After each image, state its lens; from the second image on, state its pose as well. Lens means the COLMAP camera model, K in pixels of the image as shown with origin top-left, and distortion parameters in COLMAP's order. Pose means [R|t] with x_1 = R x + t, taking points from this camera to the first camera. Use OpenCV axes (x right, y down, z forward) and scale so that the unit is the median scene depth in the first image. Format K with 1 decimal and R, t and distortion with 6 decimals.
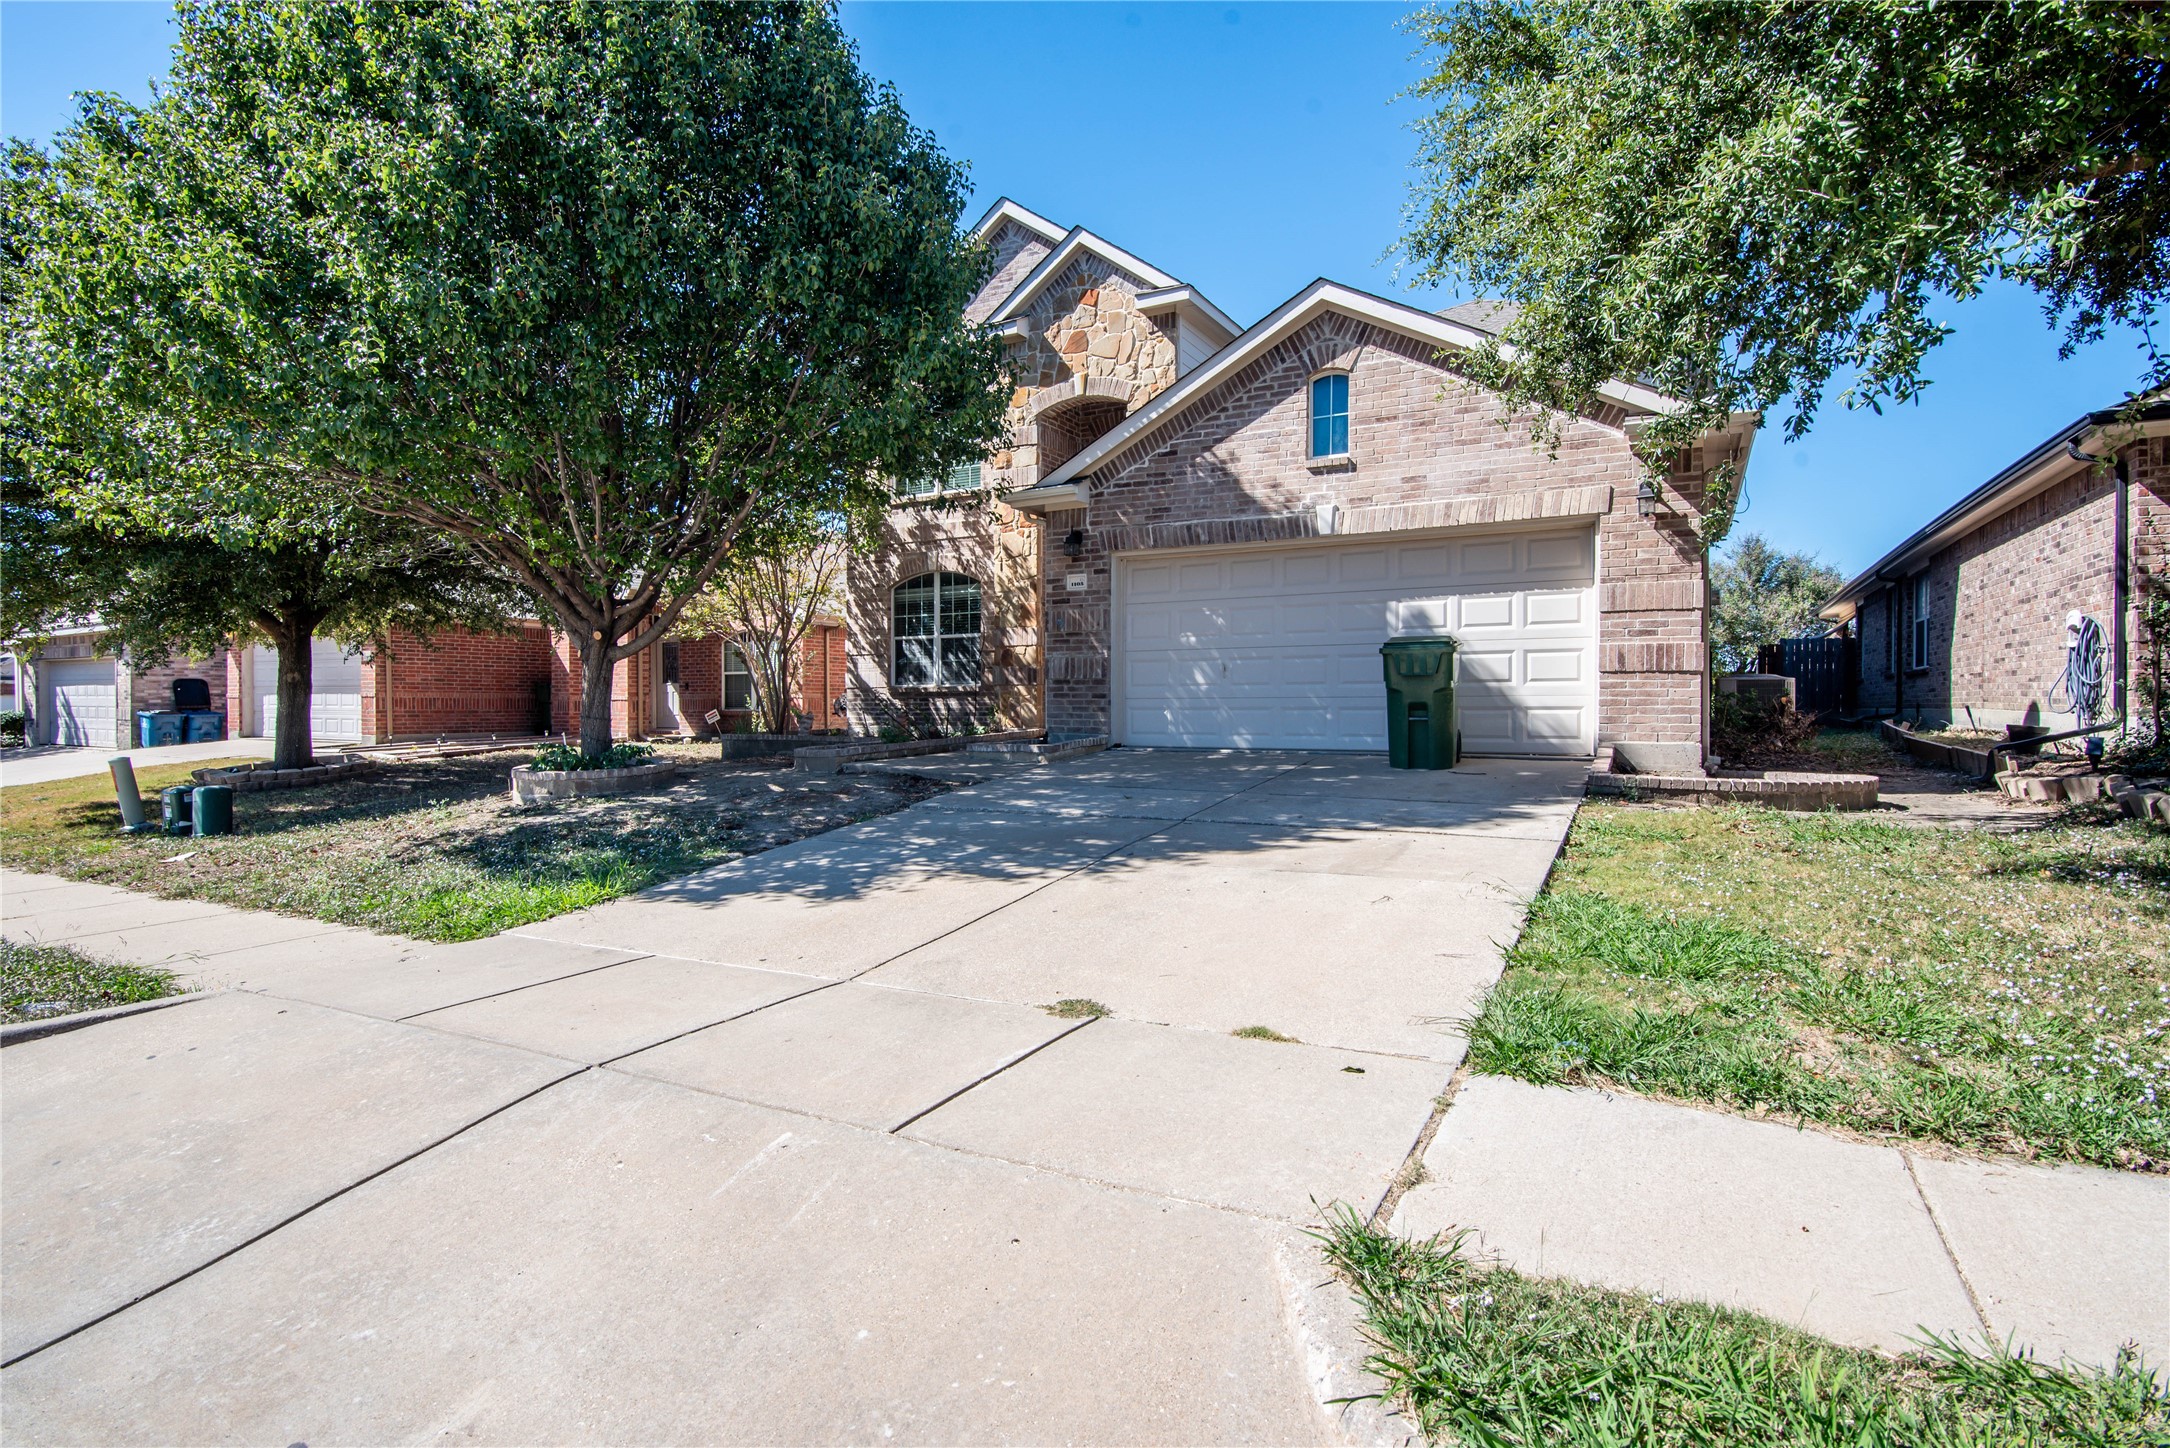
lens RADIAL K [[1069.6, 0, 1080.6], [0, 1069.6, 718.5], [0, 0, 1]] dist [-0.018857, 0.000964]
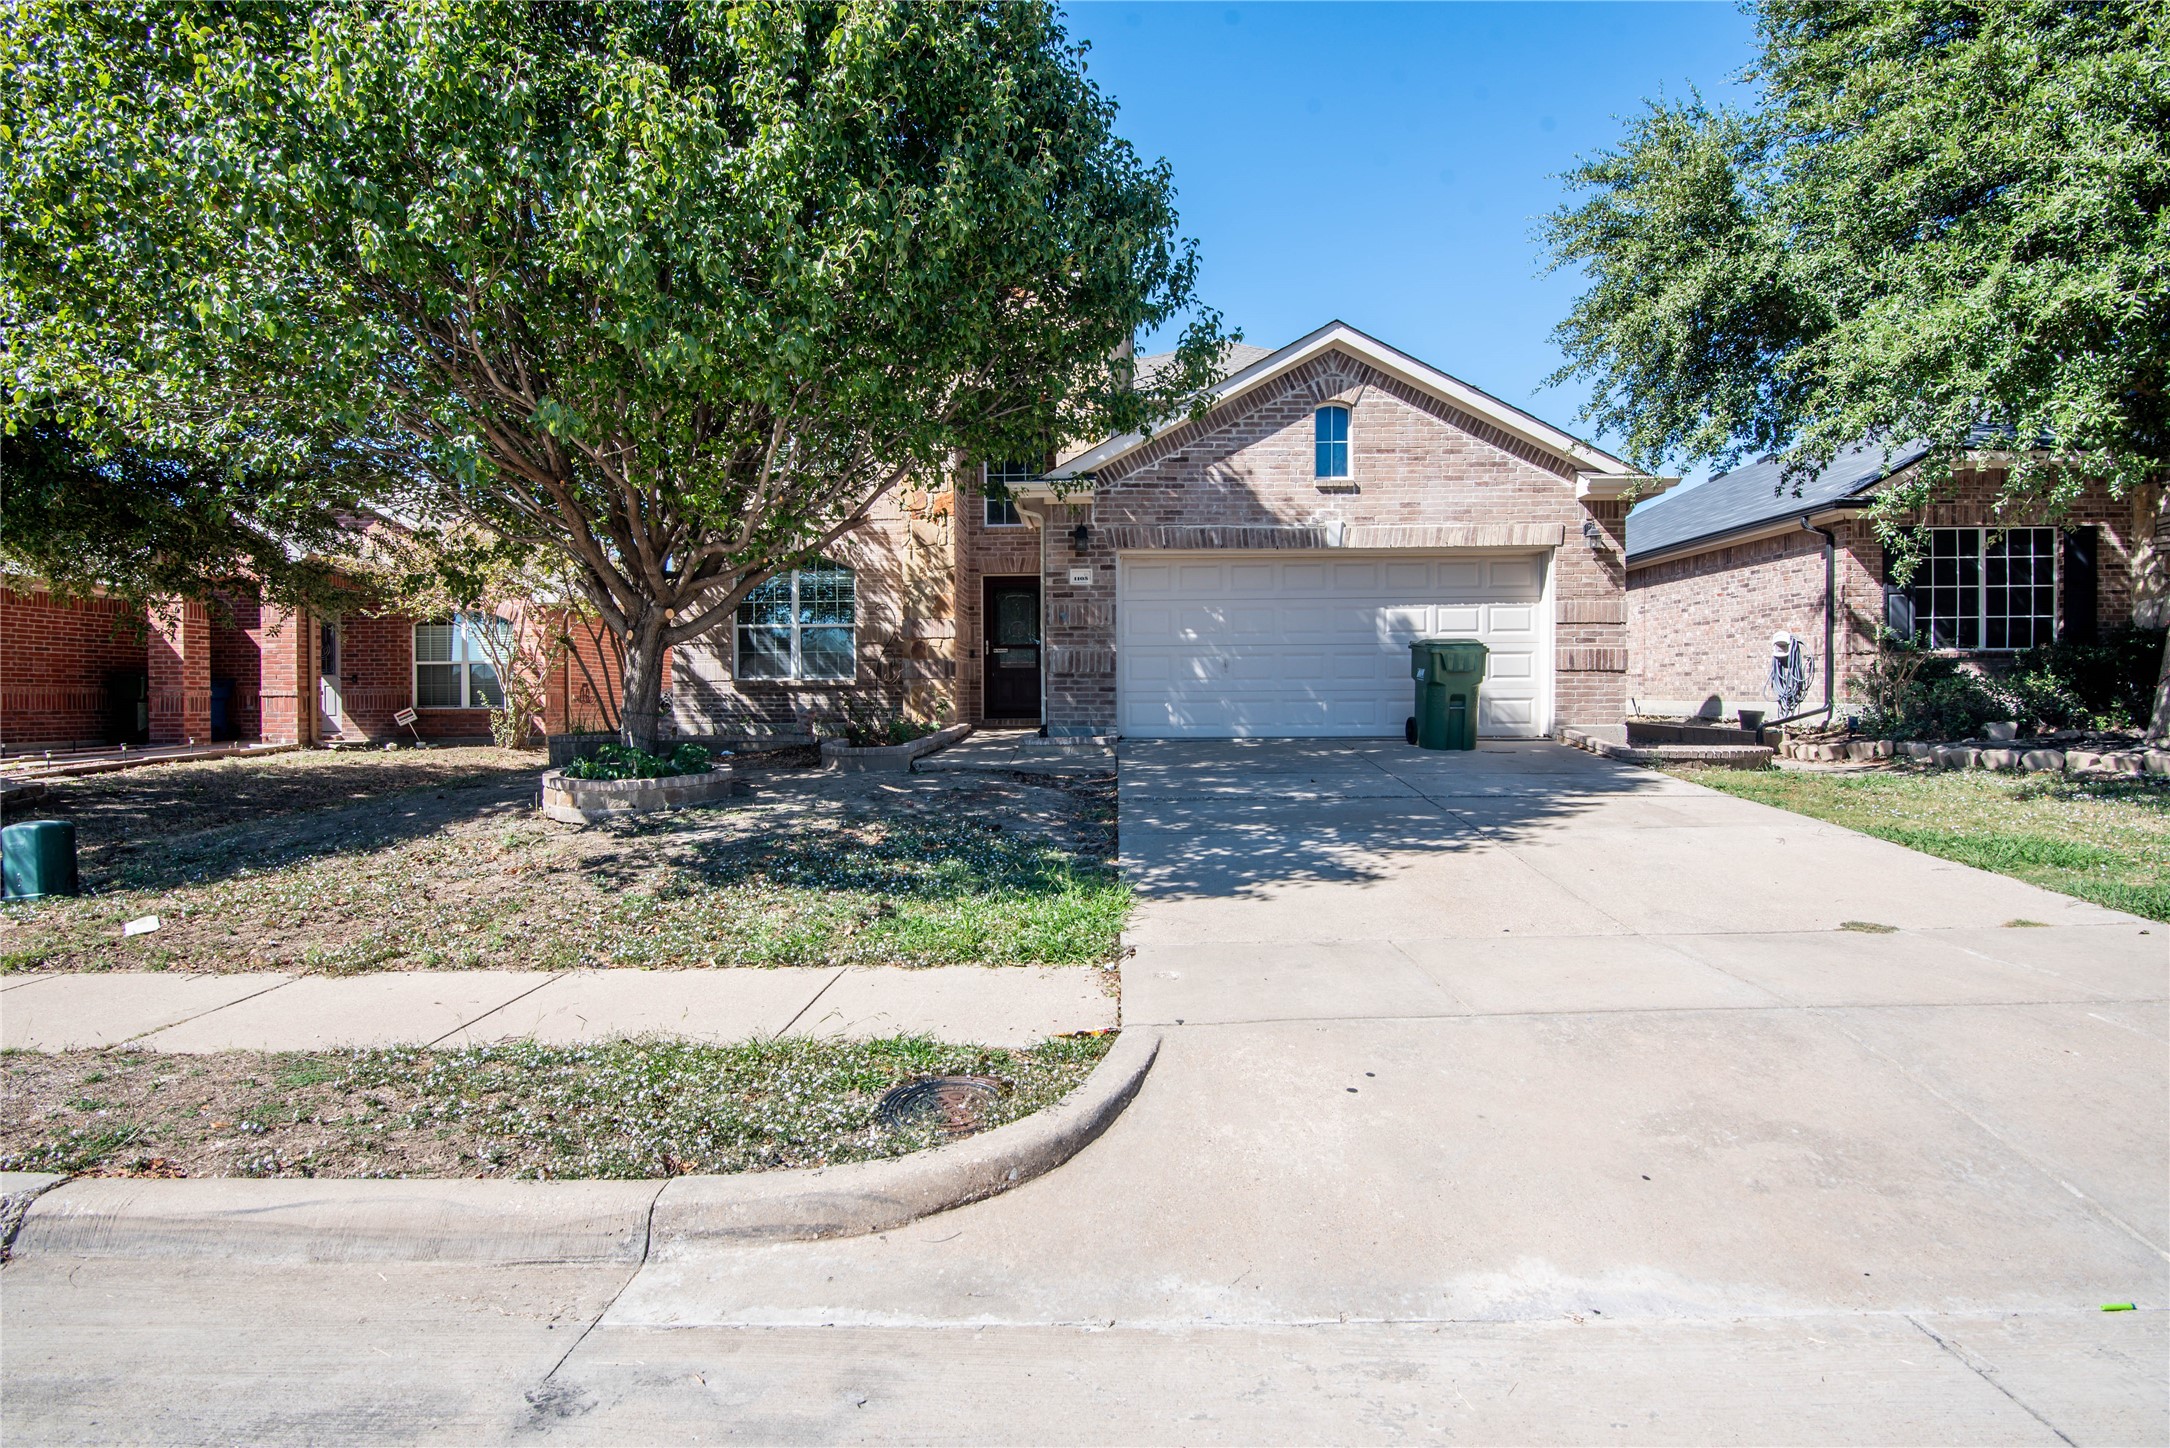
lens RADIAL K [[1069.6, 0, 1075.0], [0, 1069.6, 719.7], [0, 0, 1]] dist [-0.018857, 0.000964]
pose [[0.891963, -0.010278, 0.451991, -0.517294], [0.009475, 0.999947, 0.004041, 0.003874], [-0.452008, 0.000678, 0.892013, 0.110807]]
